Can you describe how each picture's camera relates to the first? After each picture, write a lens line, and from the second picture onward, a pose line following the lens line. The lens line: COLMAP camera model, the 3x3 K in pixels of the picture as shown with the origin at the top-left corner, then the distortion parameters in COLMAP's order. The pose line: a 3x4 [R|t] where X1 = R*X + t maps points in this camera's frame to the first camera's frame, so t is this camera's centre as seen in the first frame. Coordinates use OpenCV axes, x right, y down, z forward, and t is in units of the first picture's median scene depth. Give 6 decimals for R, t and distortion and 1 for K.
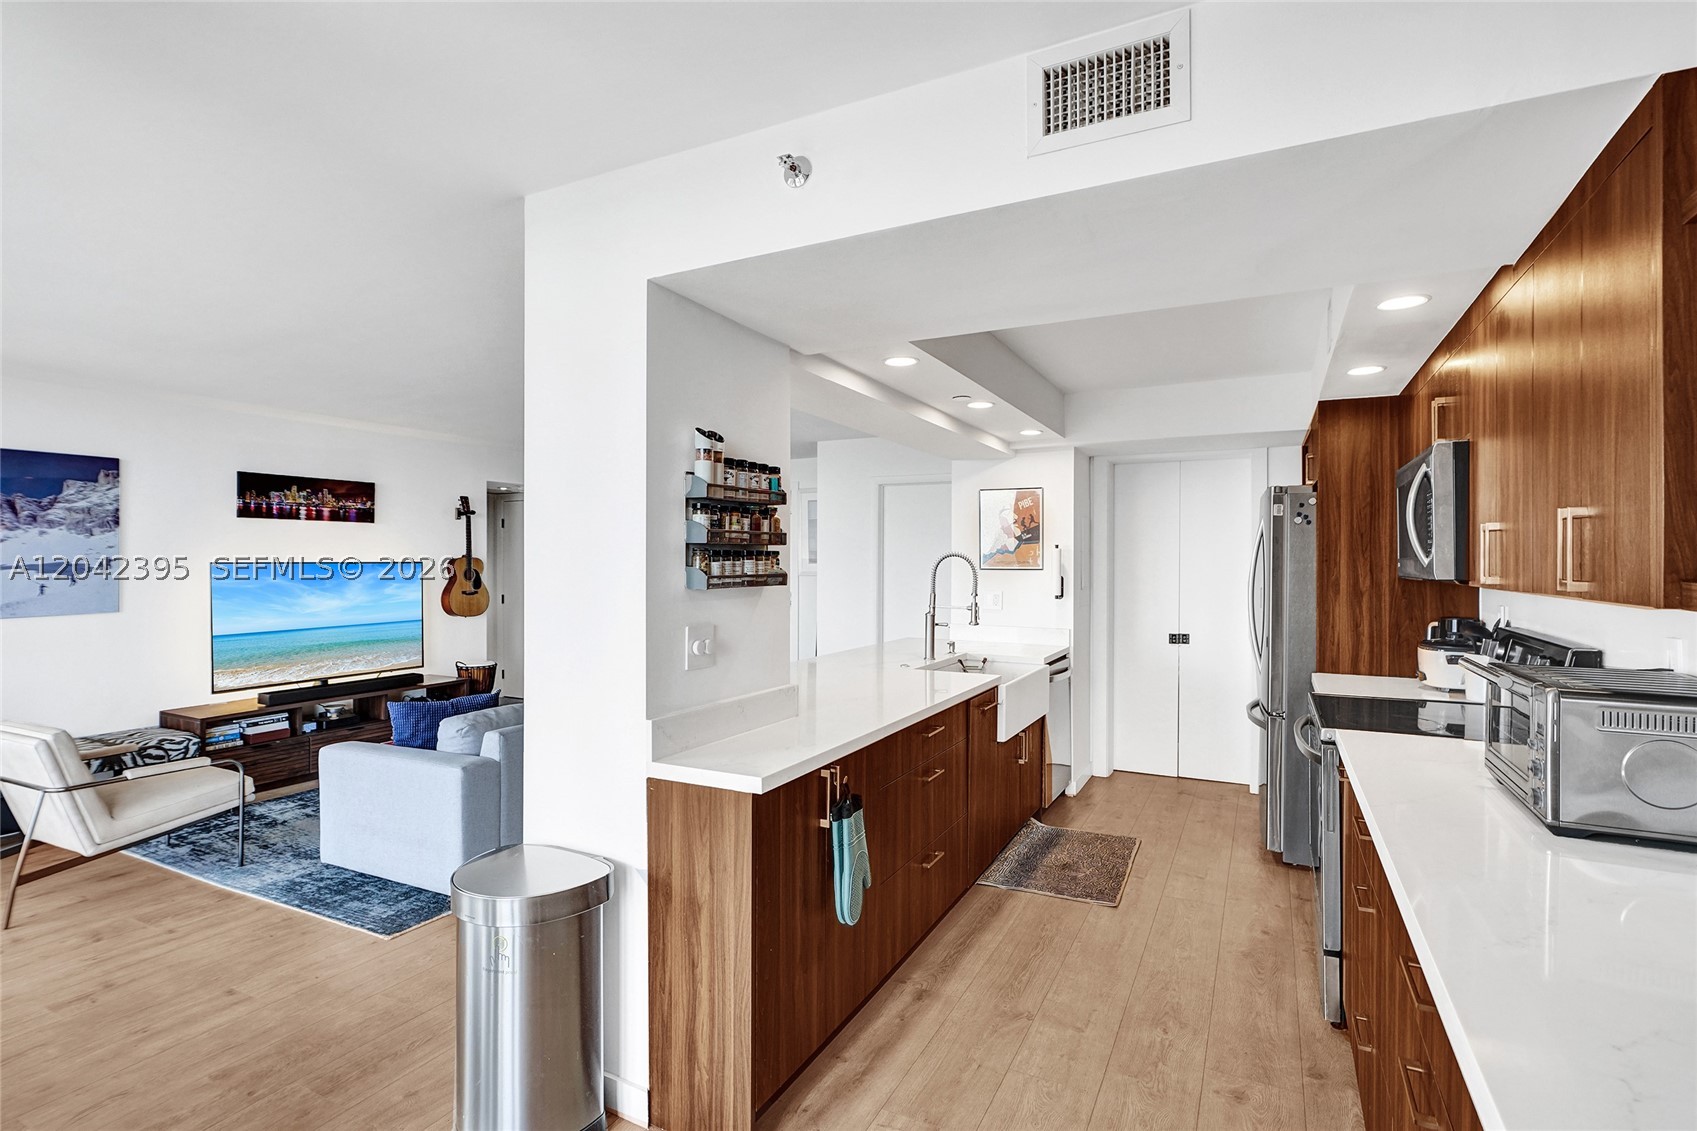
lens RADIAL K [[817.0, 0, 855.1], [0, 817.0, 559.6], [0, 0, 1]] dist [-0.005038, 0.000156]
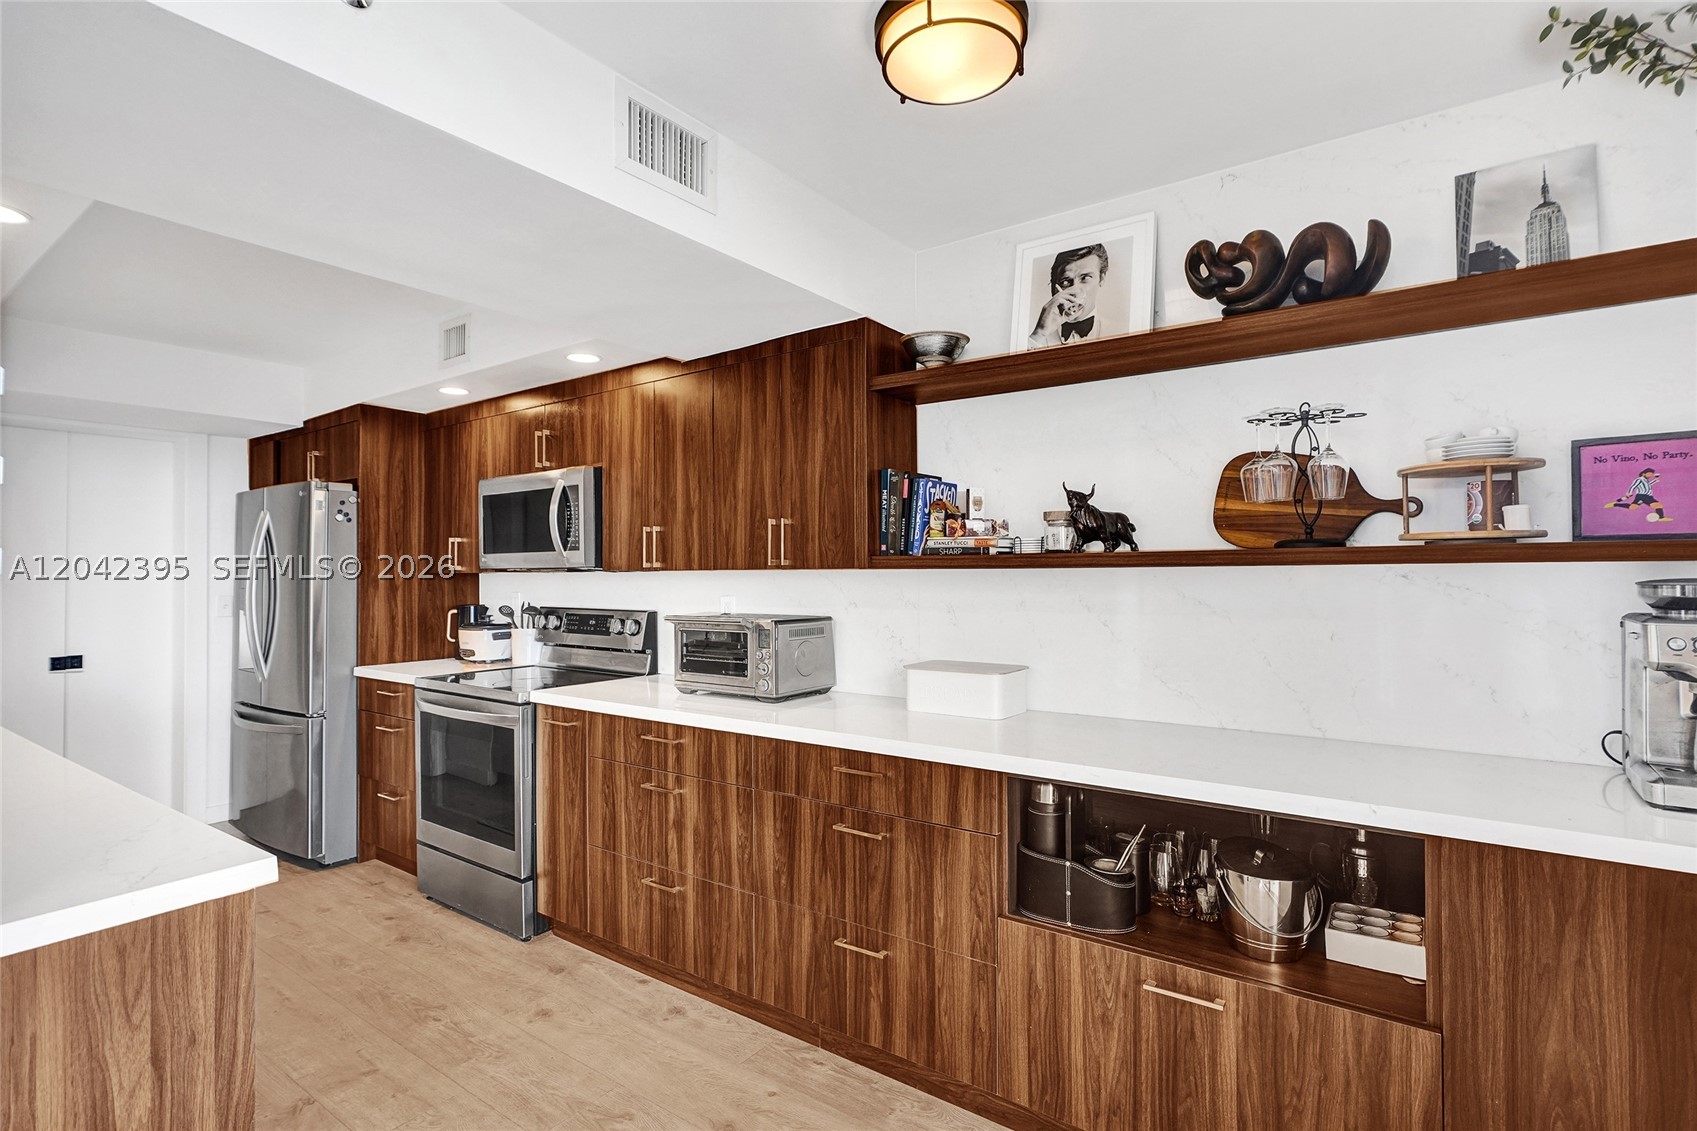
lens RADIAL K [[811.1, 0, 846.8], [0, 811.1, 563.5], [0, 0, 1]] dist [-0.015761, 0.008383]
pose [[0.152705, 0.008029, 0.988239, -0.267091], [0.007917, 0.999925, -0.009347, 0.017781], [-0.988240, 0.009251, 0.152630, 0.179587]]
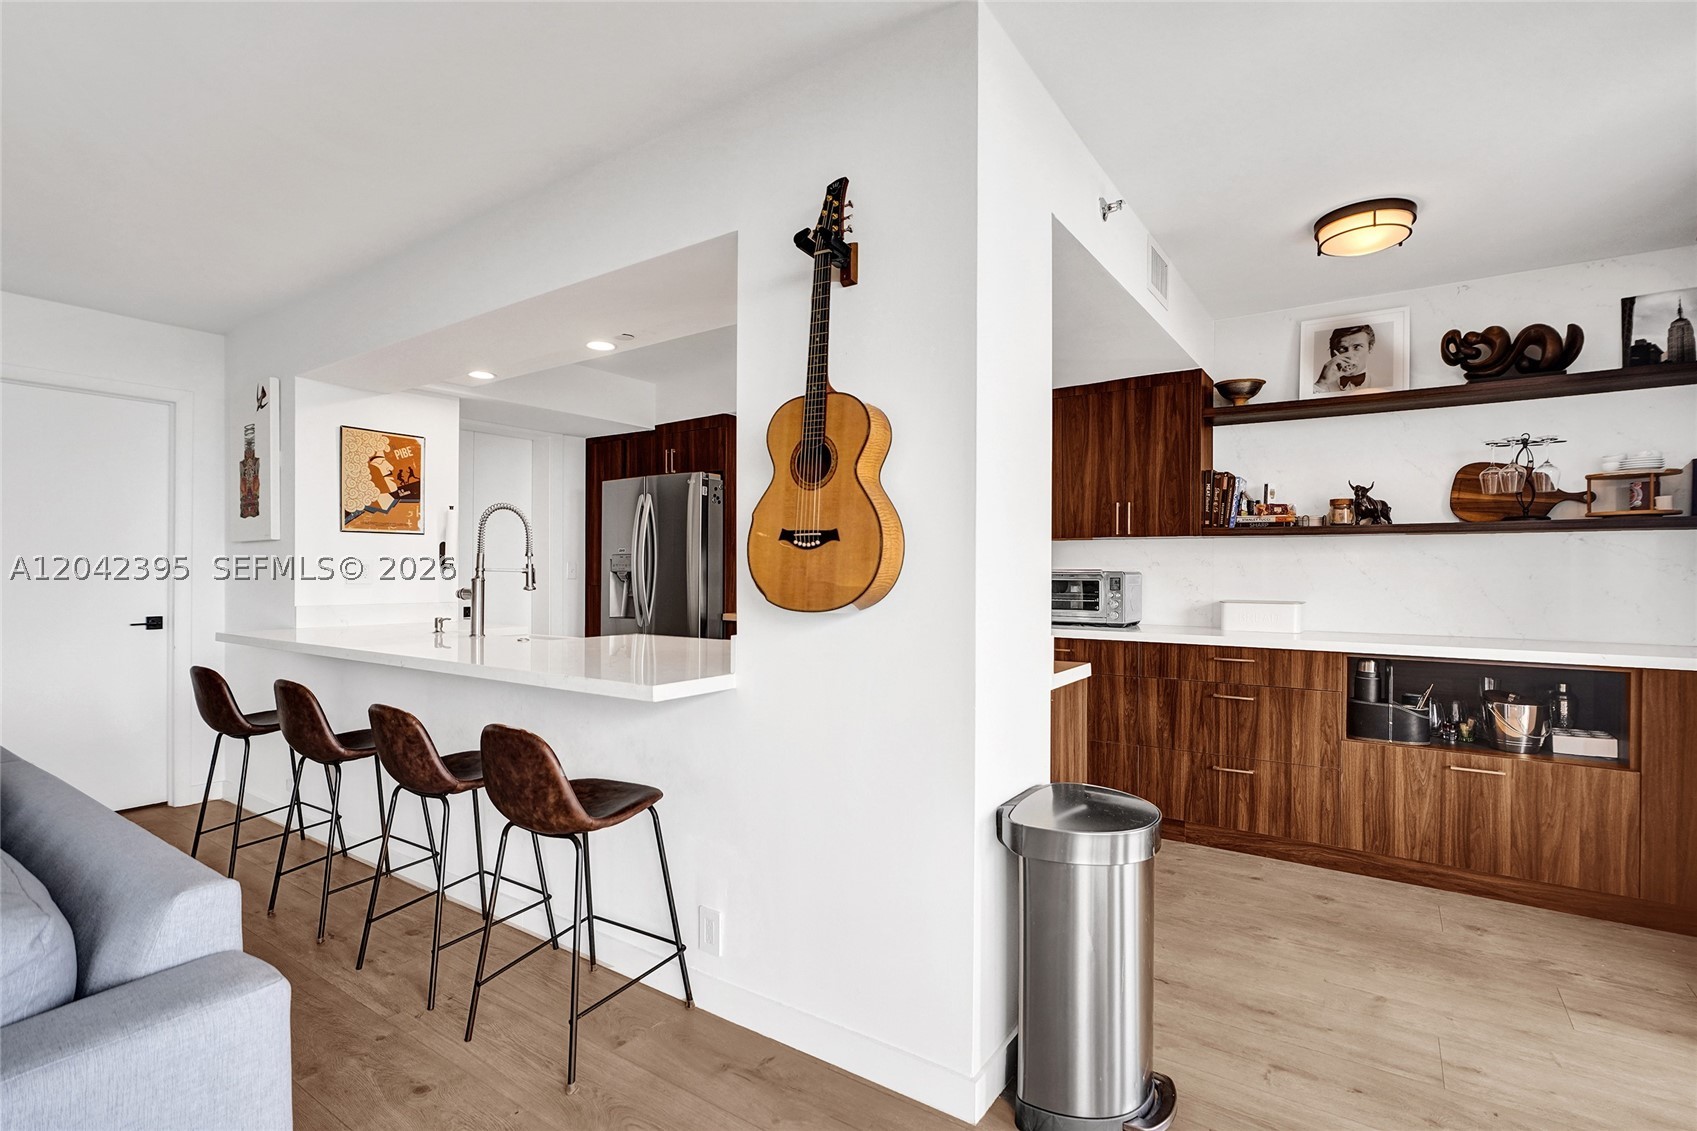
lens RADIAL K [[788.2, 0, 848.0], [0, 788.2, 574.2], [0, 0, 1]] dist [-0.014189, 0.007022]
pose [[0.128487, -0.006341, 0.991691, -0.545090], [-0.002897, 0.999973, 0.006769, 0.048816], [-0.991707, -0.003742, 0.128466, 0.482348]]
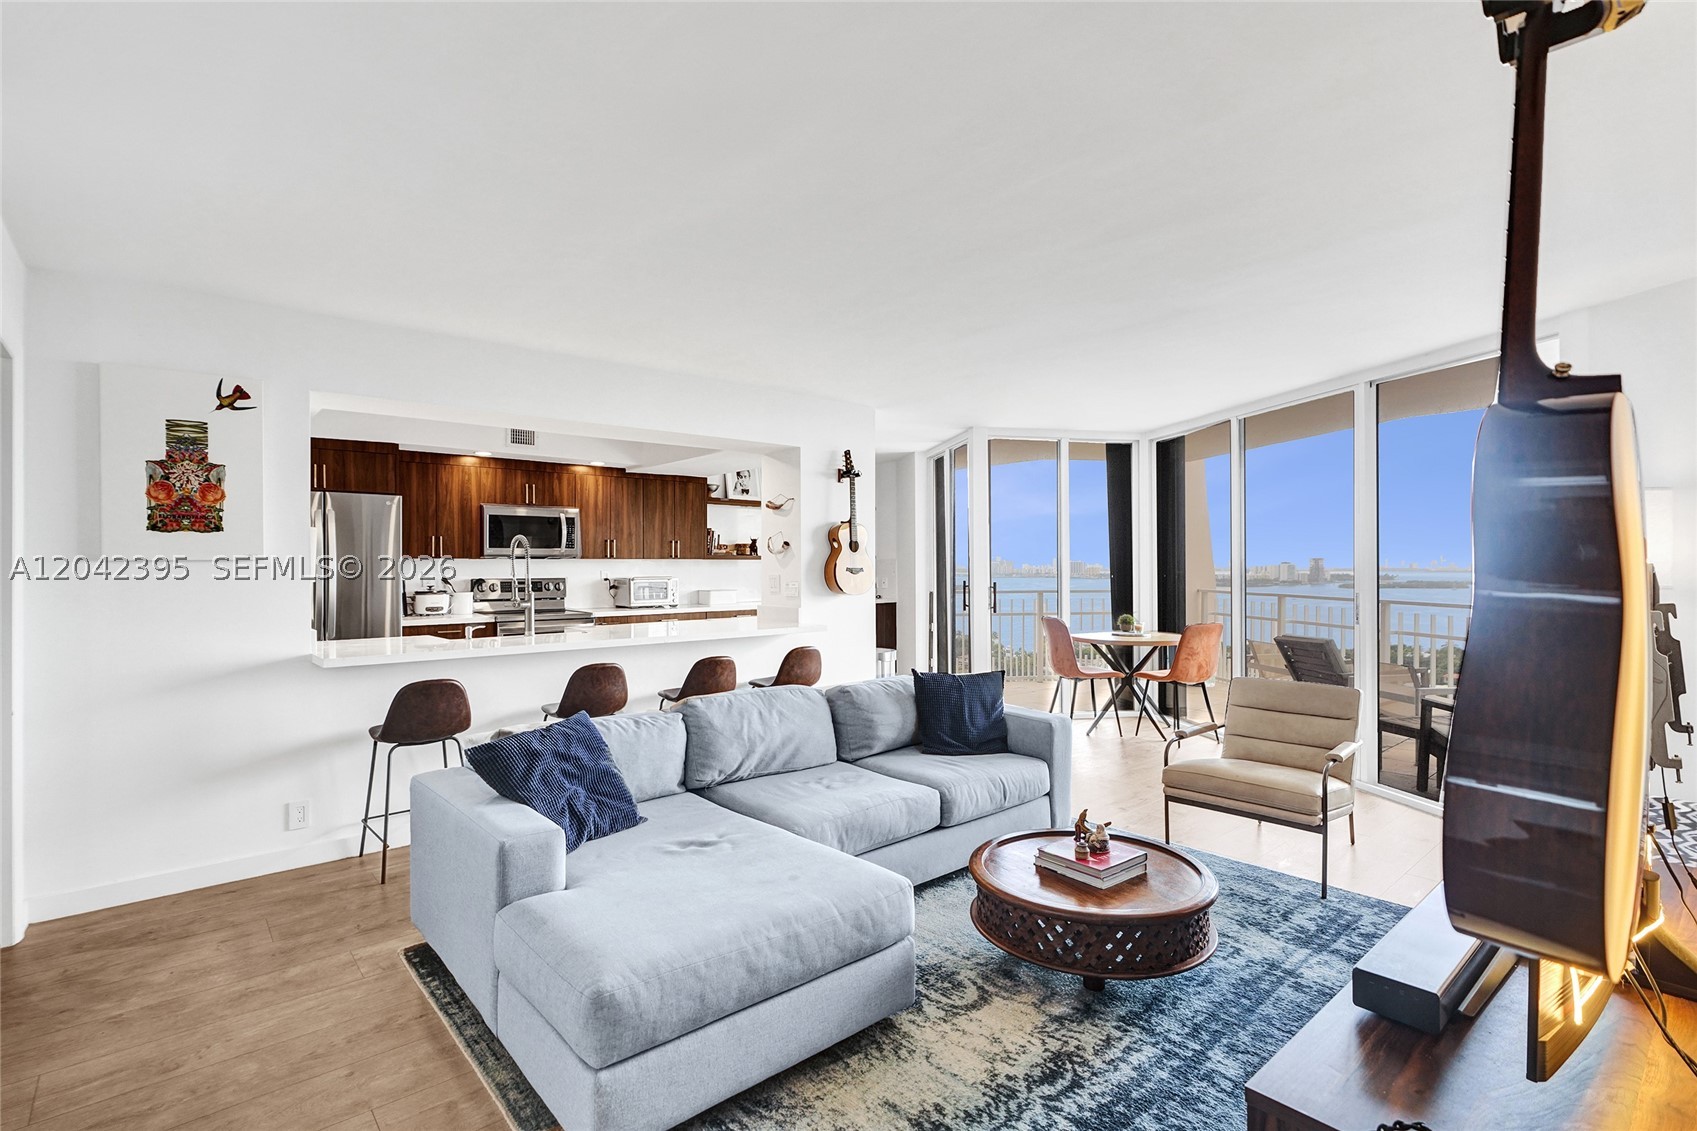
lens RADIAL K [[800.5, 0, 846.4], [0, 800.5, 559.6], [0, 0, 1]] dist [-0.013494, 0.007393]
pose [[-0.926635, 0.003273, 0.375949, -0.599340], [0.001527, 0.999987, -0.004941, 0.025577], [-0.375960, -0.004005, -0.926627, 1.594432]]
